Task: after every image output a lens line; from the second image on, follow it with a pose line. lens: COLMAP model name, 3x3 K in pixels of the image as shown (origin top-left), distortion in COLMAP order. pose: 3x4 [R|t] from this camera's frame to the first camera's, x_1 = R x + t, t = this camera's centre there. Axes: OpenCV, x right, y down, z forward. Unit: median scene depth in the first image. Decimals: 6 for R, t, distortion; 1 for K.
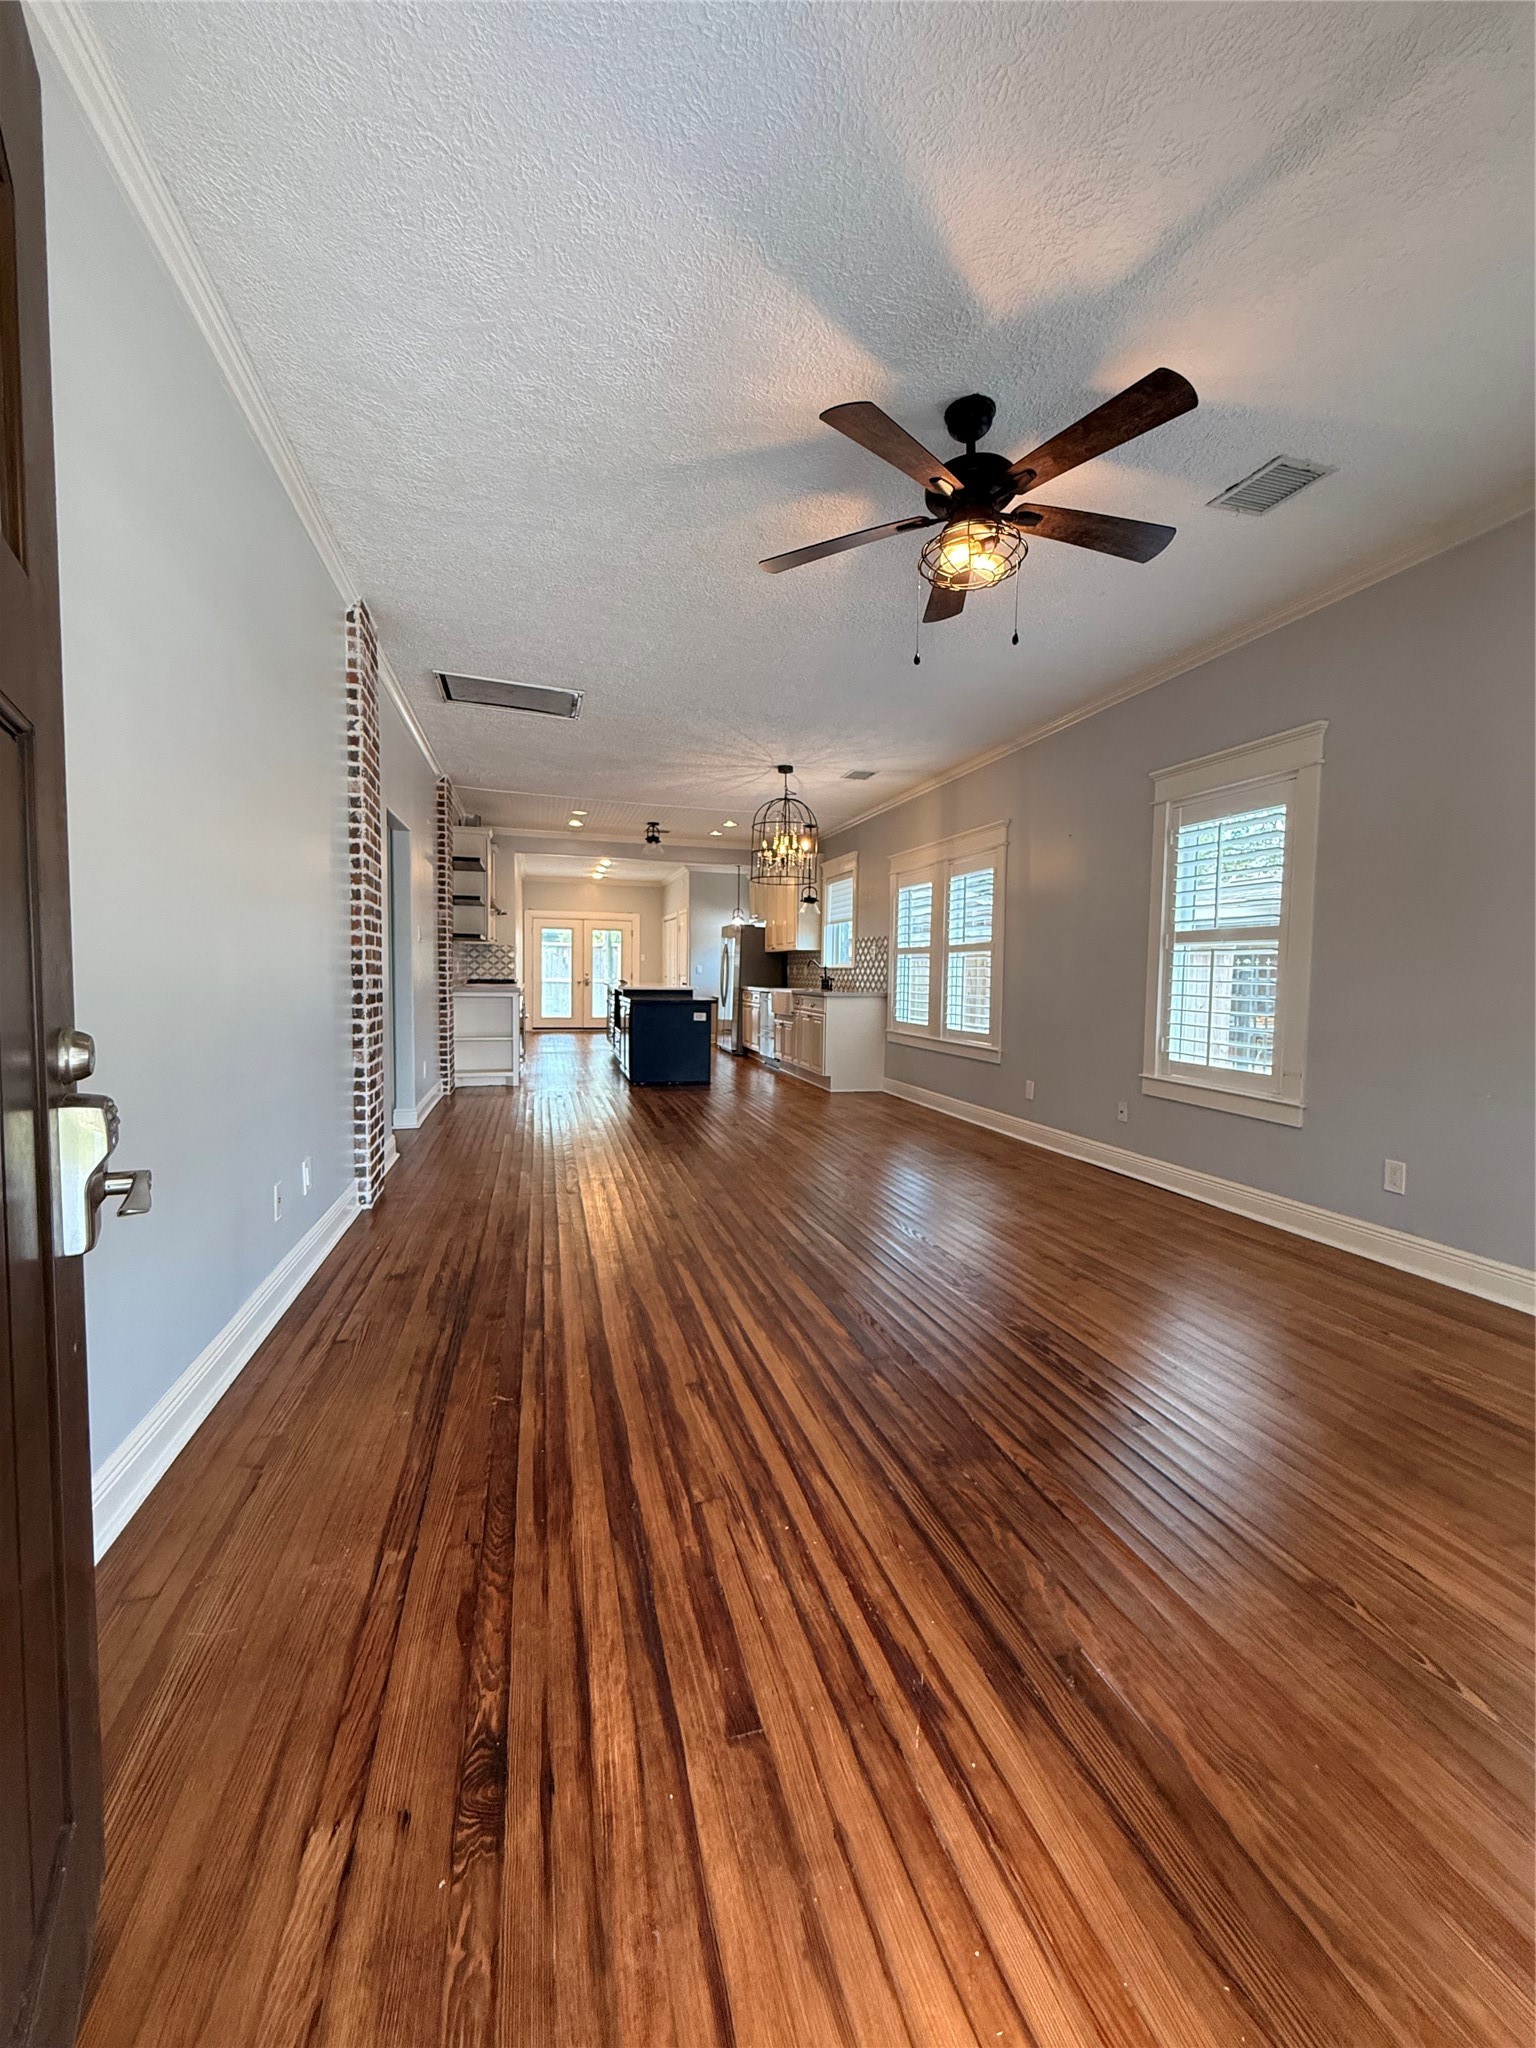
lens RADIAL K [[819.5, 0, 766.7], [0, 819.5, 1016.4], [0, 0, 1]] dist [-0.003529, -0.000136]
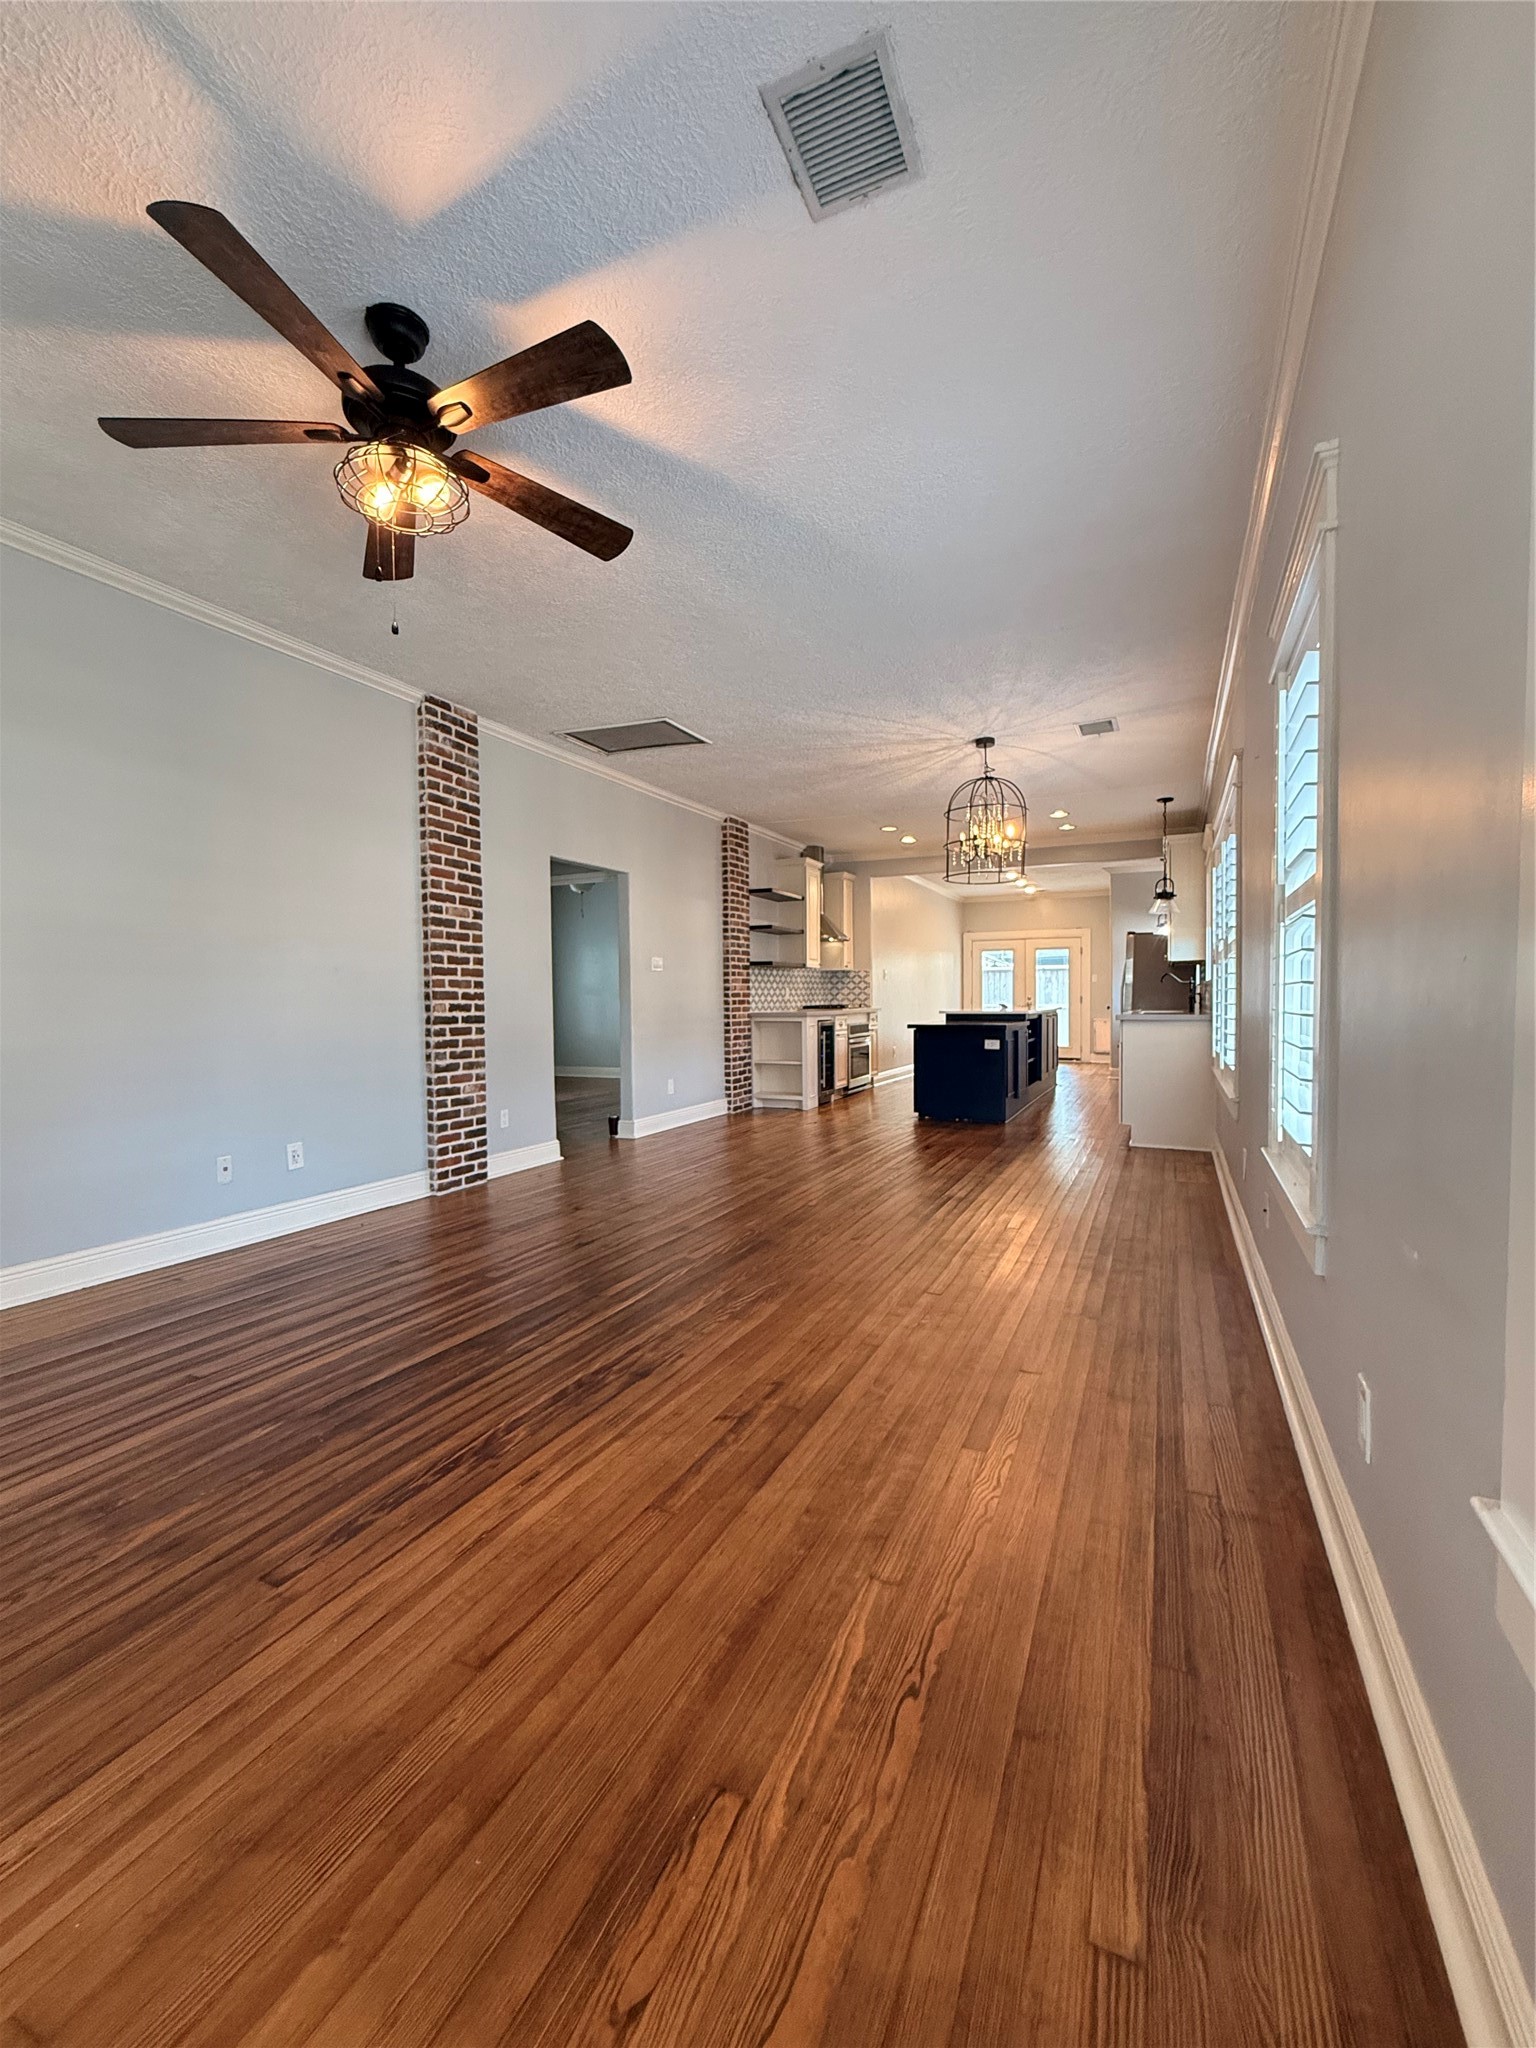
lens RADIAL K [[846.9, 0, 768.0], [0, 846.9, 1024.0], [0, 0, 1]] dist [0.005134, 0.000155]
pose [[0.756313, -0.000106, -0.654210, 1.110011], [-0.016252, 0.999688, -0.018950, -0.000821], [0.654008, 0.024965, 0.756075, 0.597096]]
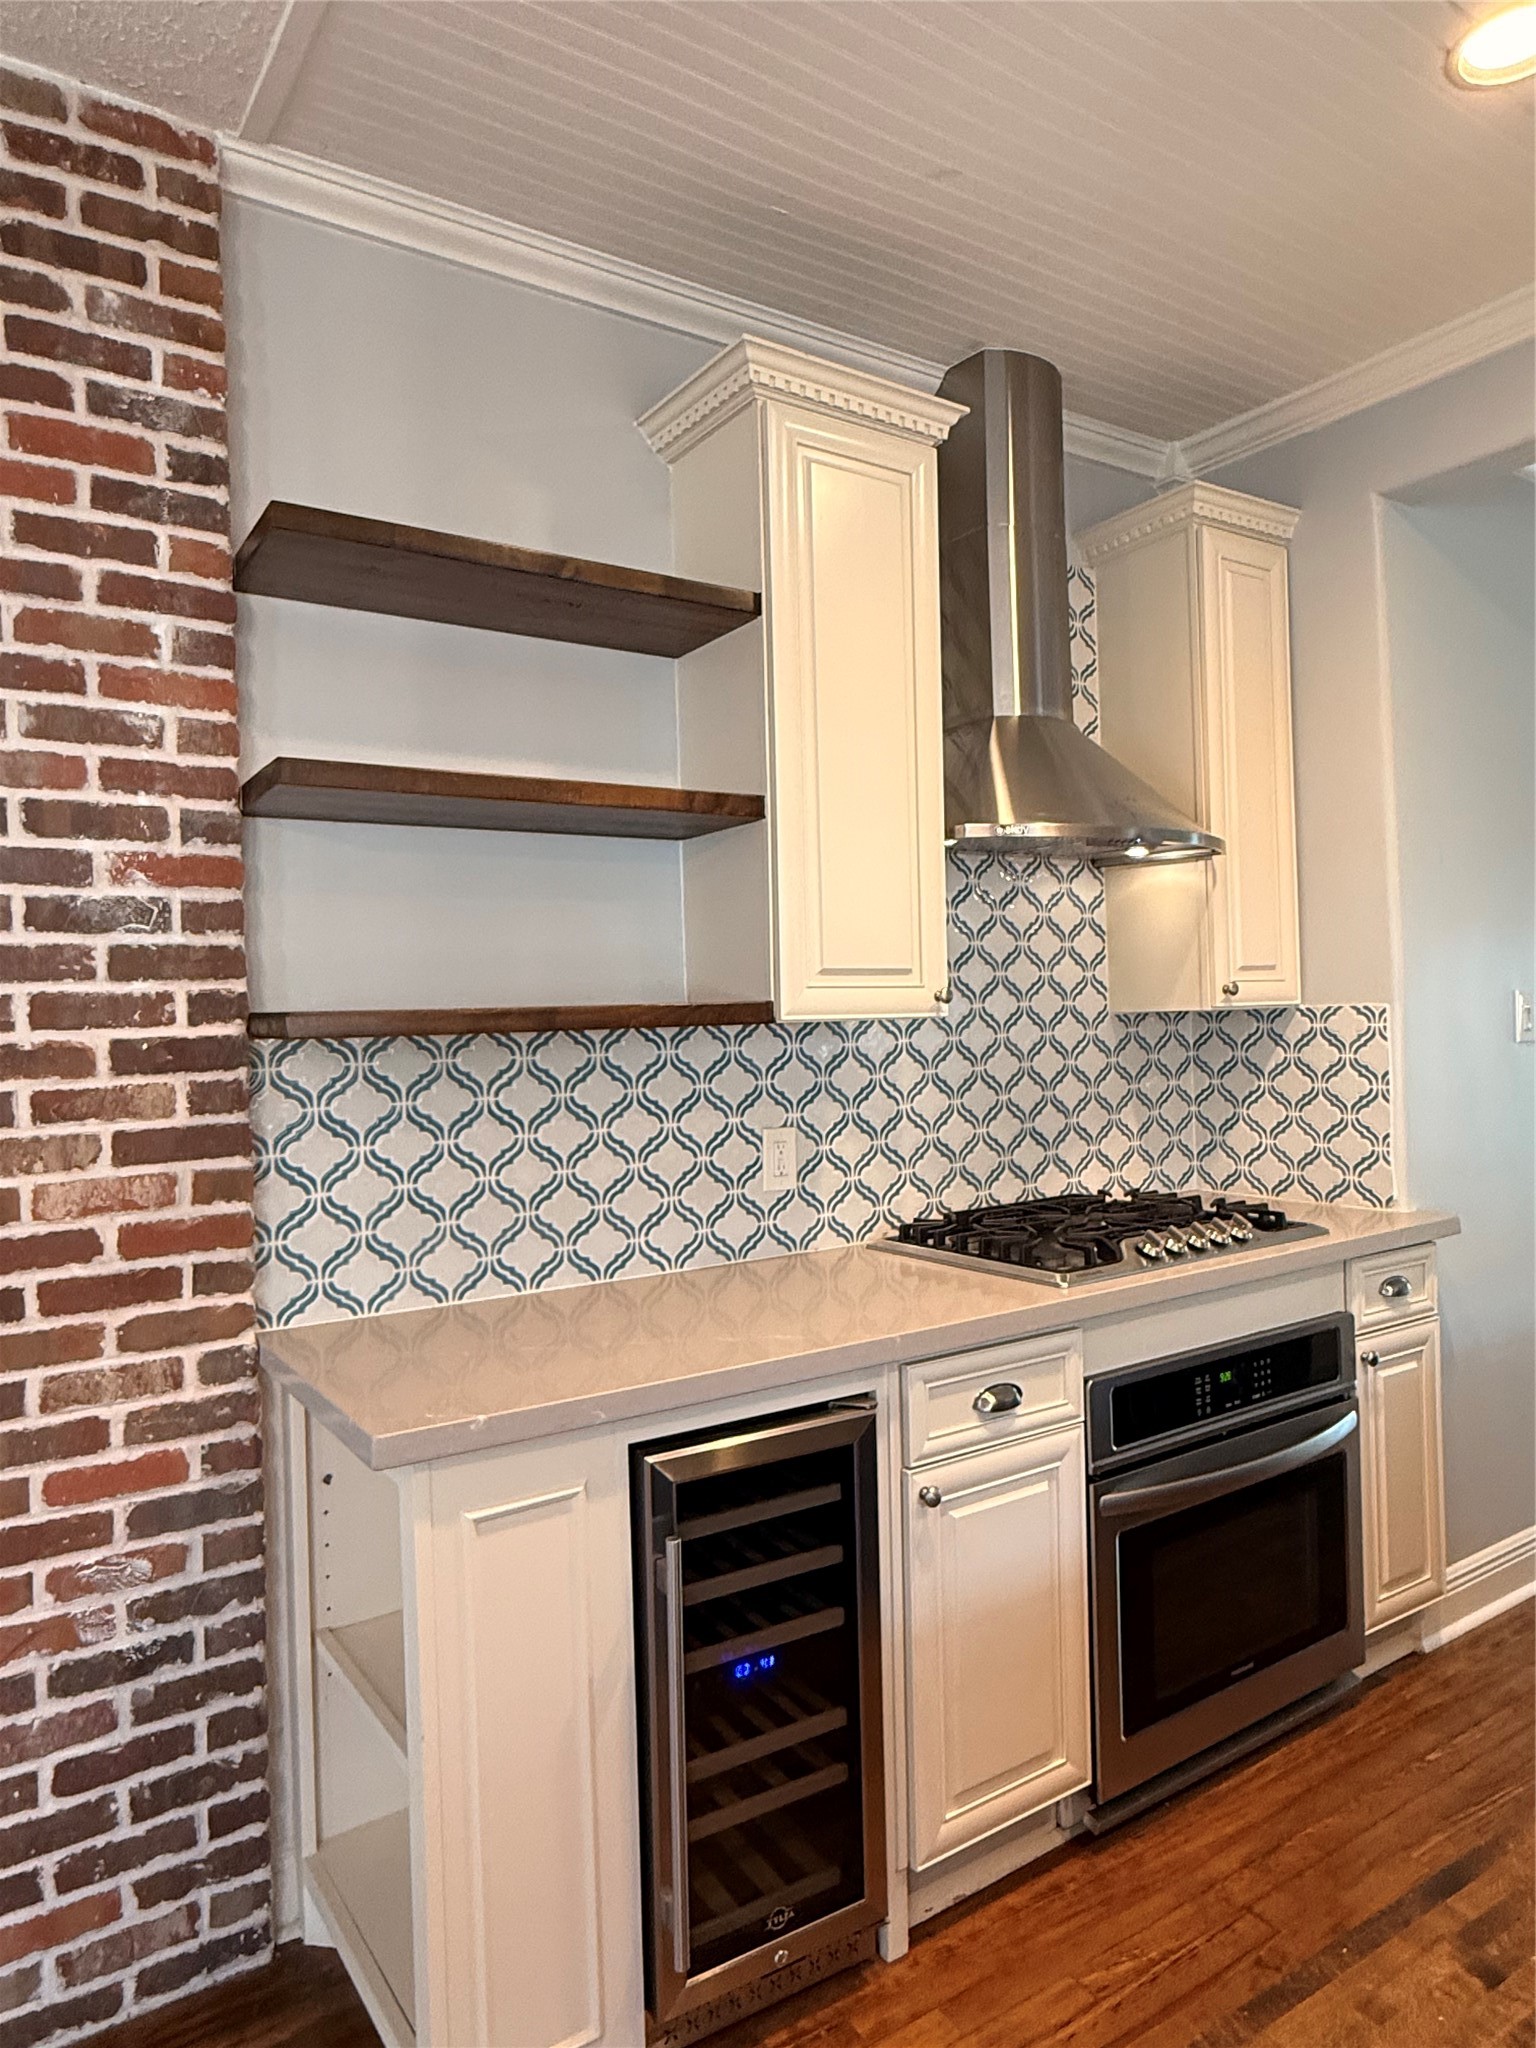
lens RADIAL K [[1312.8, 0, 768.0], [0, 1312.8, 1024.0], [0, 0, 1]] dist [0.000087, -0.000024]
pose [[0.315908, -0.004032, -0.948781, -0.317086], [-0.024385, 0.999626, -0.012367, -0.312698], [0.948476, 0.027043, 0.315692, 3.207554]]
